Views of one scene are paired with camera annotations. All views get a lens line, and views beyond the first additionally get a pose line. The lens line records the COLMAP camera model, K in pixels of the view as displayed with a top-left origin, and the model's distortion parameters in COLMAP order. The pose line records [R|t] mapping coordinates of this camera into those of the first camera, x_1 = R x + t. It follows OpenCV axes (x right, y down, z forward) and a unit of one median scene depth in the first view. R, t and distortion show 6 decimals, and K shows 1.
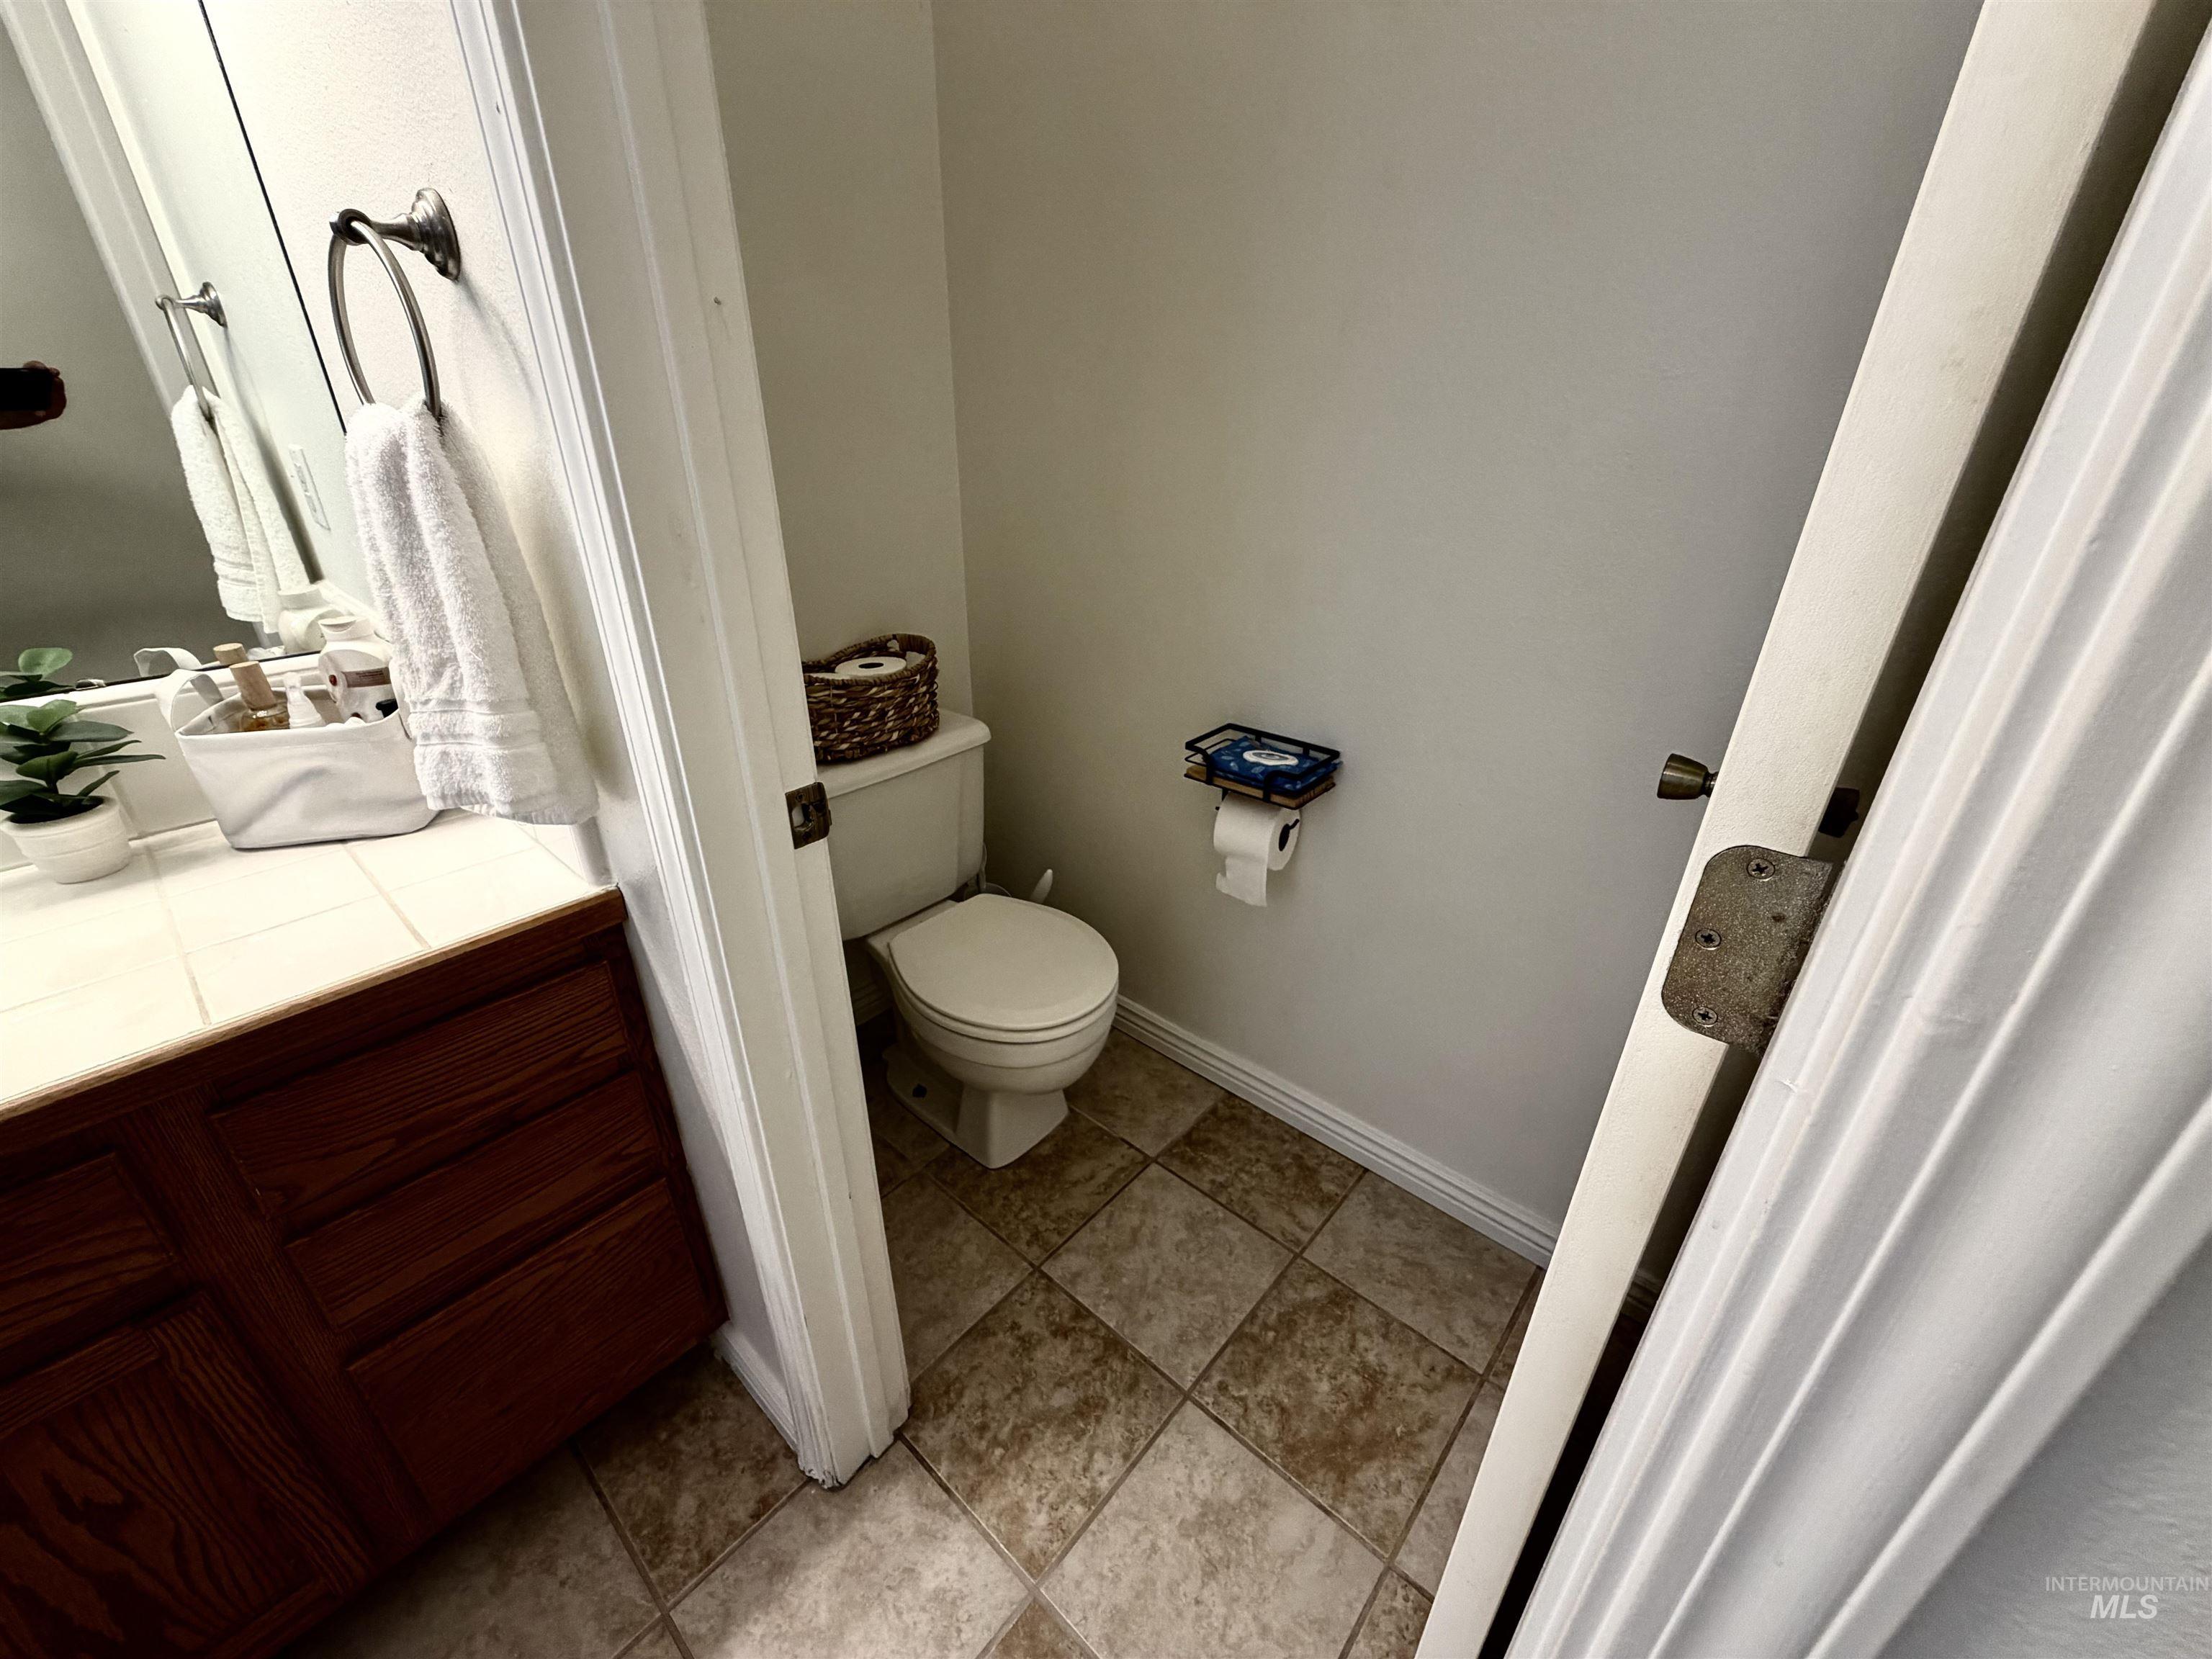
lens RADIAL K [[880.7, 0, 1098.8], [0, 880.7, 827.0], [0, 0, 1]] dist [0.000135, -0.000221]
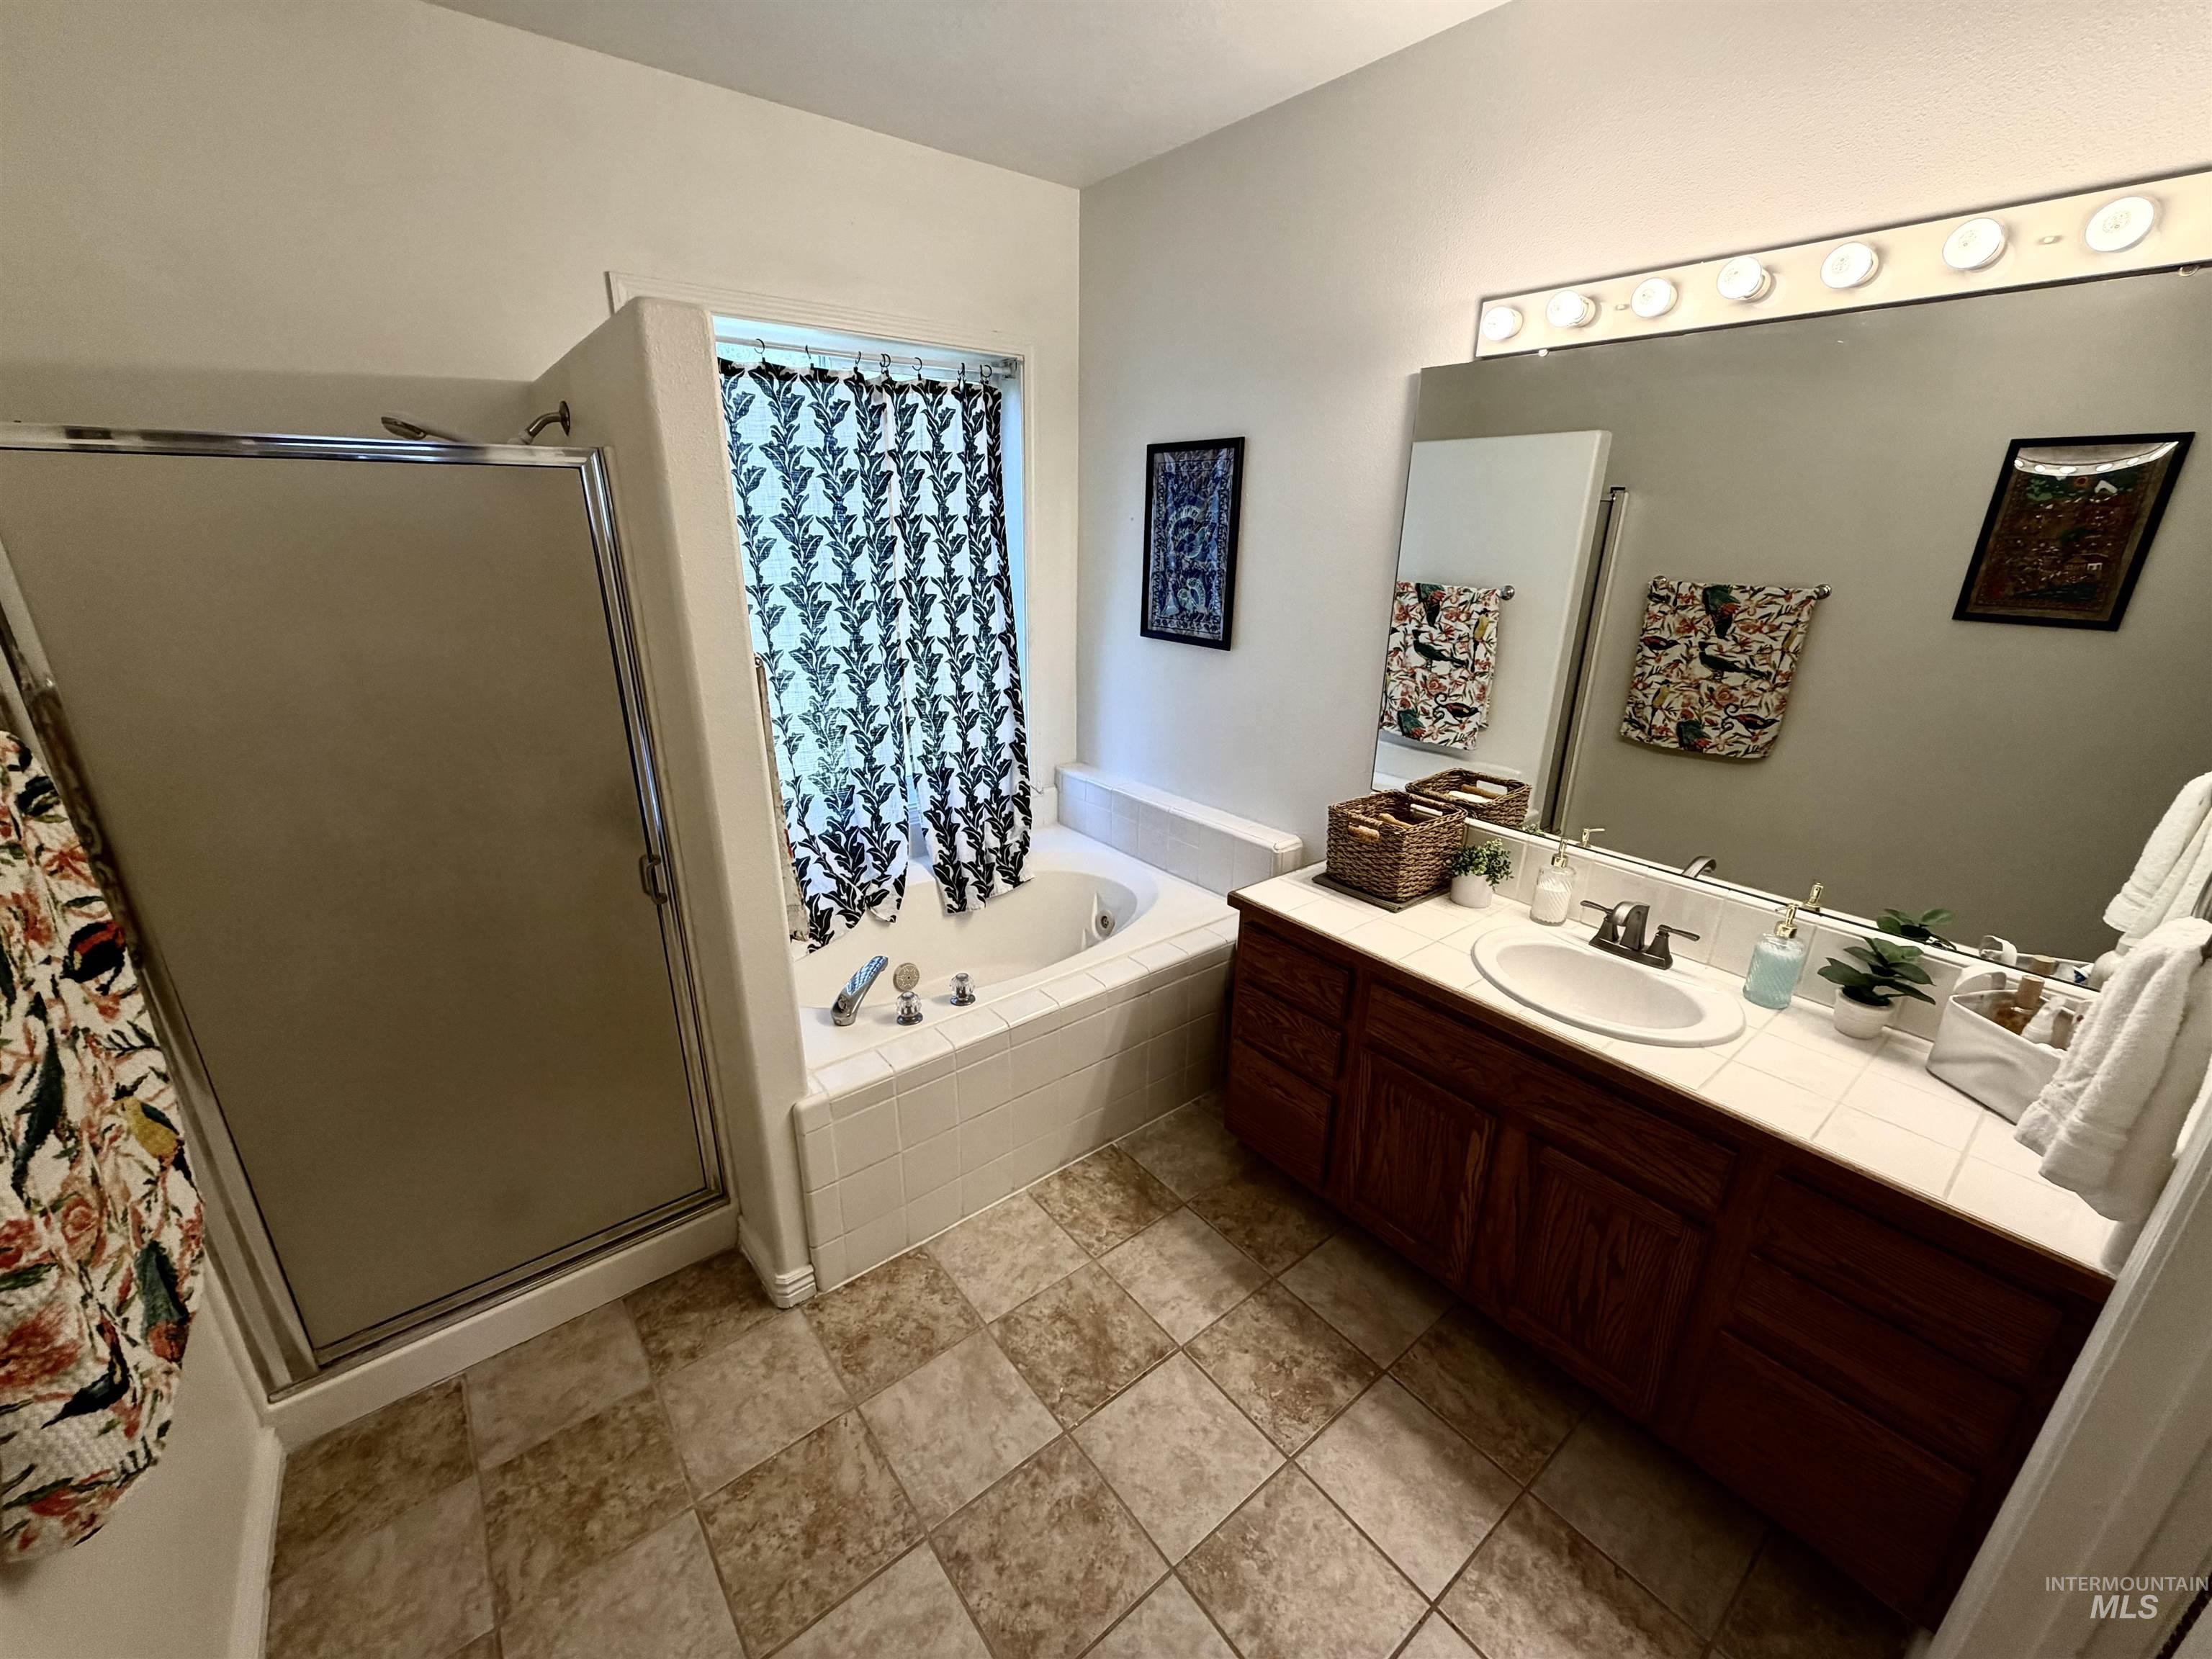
lens RADIAL K [[880.7, 0, 1095.6], [0, 880.7, 830.8], [0, 0, 1]] dist [0.000135, -0.000221]
pose [[-0.173011, 0.319998, -0.931487, 0.608212], [-0.443668, 0.819040, 0.363774, -0.249340], [0.879333, 0.476208, 0.000270, -0.505324]]
